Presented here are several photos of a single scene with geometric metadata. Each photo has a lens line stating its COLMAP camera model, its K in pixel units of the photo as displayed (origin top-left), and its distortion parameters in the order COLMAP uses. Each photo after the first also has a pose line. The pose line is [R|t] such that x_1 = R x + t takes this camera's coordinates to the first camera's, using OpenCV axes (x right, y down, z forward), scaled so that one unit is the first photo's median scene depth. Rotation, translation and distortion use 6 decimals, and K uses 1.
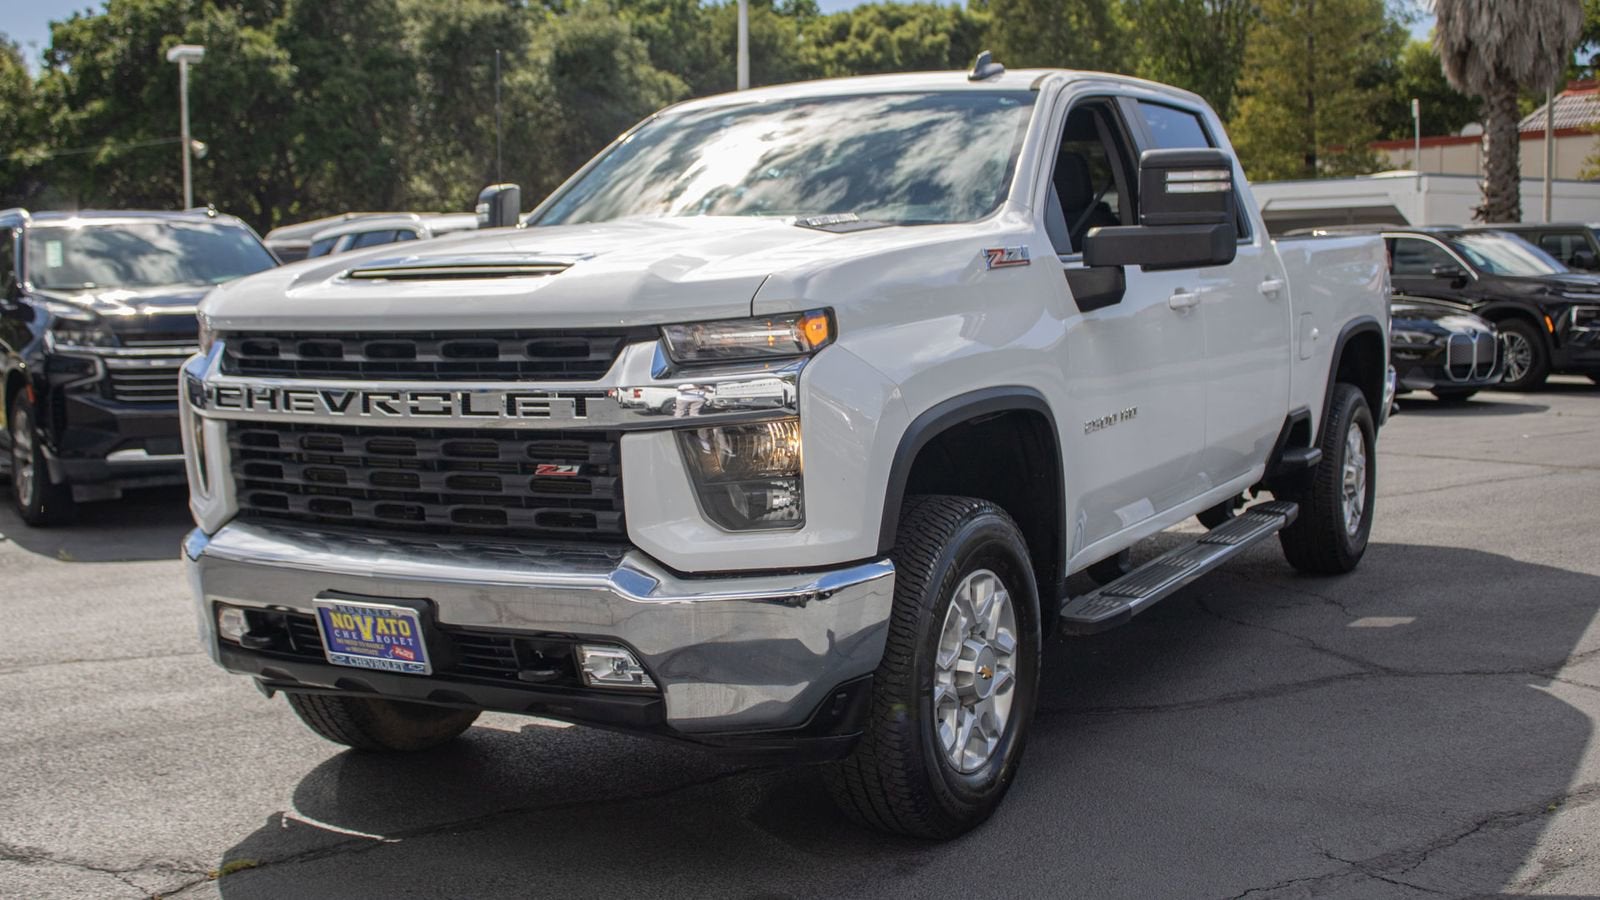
lens RADIAL K [[1781.4, 0, 800.0], [0, 1781.4, 450.0], [0, 0, 1]] dist [-0.082489, 0.039624]
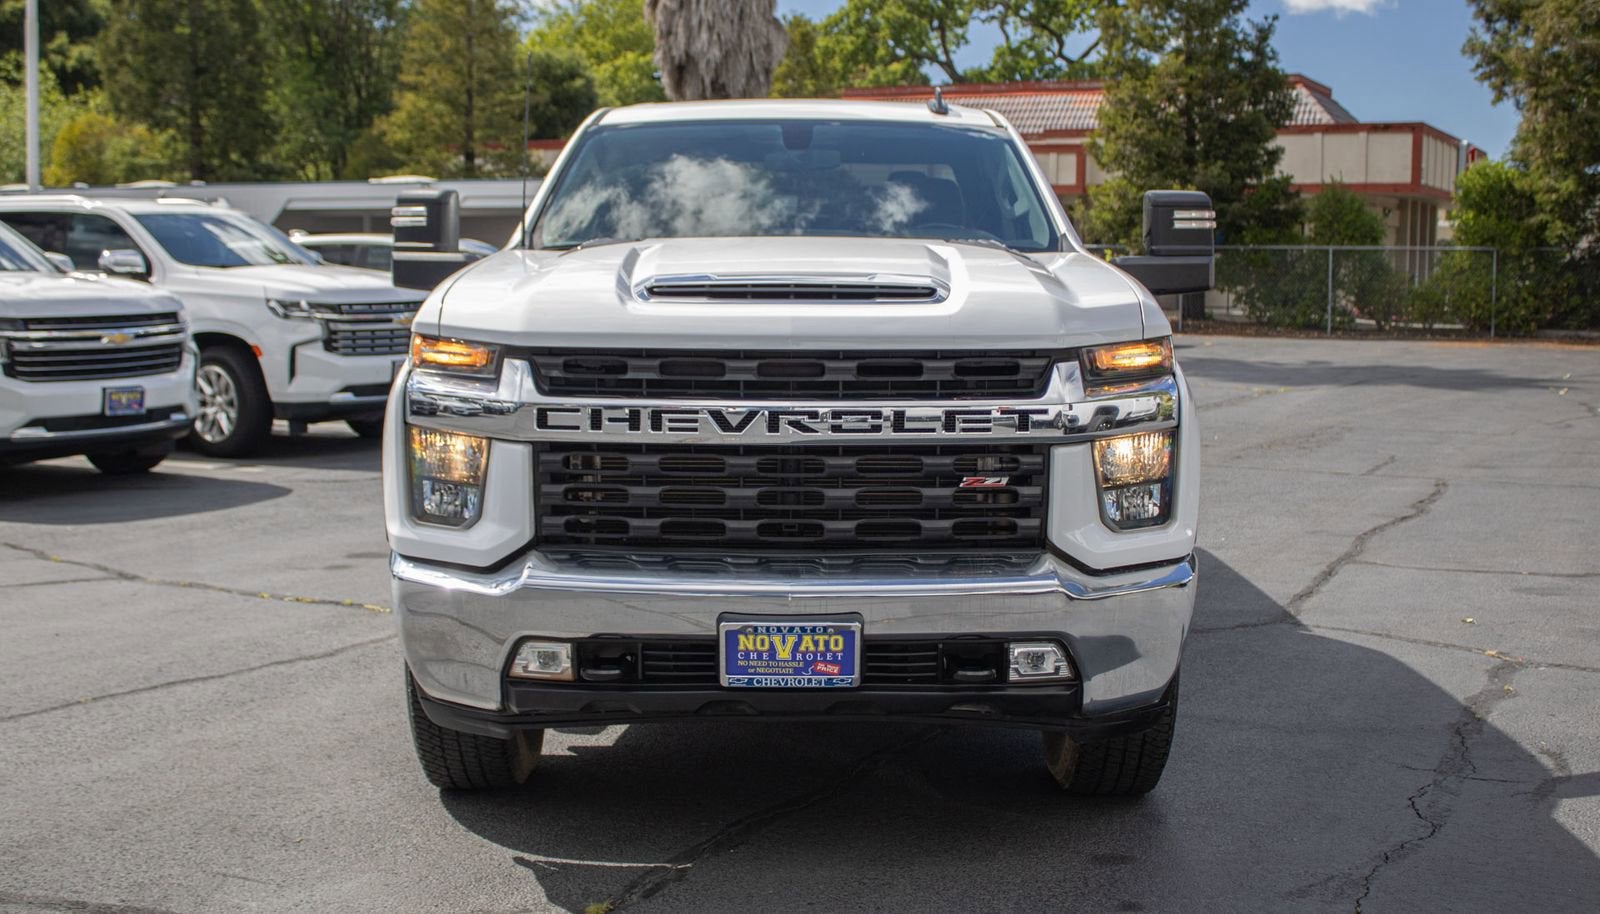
lens RADIAL K [[1804.5, 0, 800.0], [0, 1804.5, 457.0], [0, 0, 1]] dist [-0.063256, 0.005486]
pose [[0.871797, -0.029074, 0.489004, -0.667157], [0.025742, 0.999577, 0.013538, -0.018664], [-0.489190, 0.000785, 0.872177, 0.096969]]
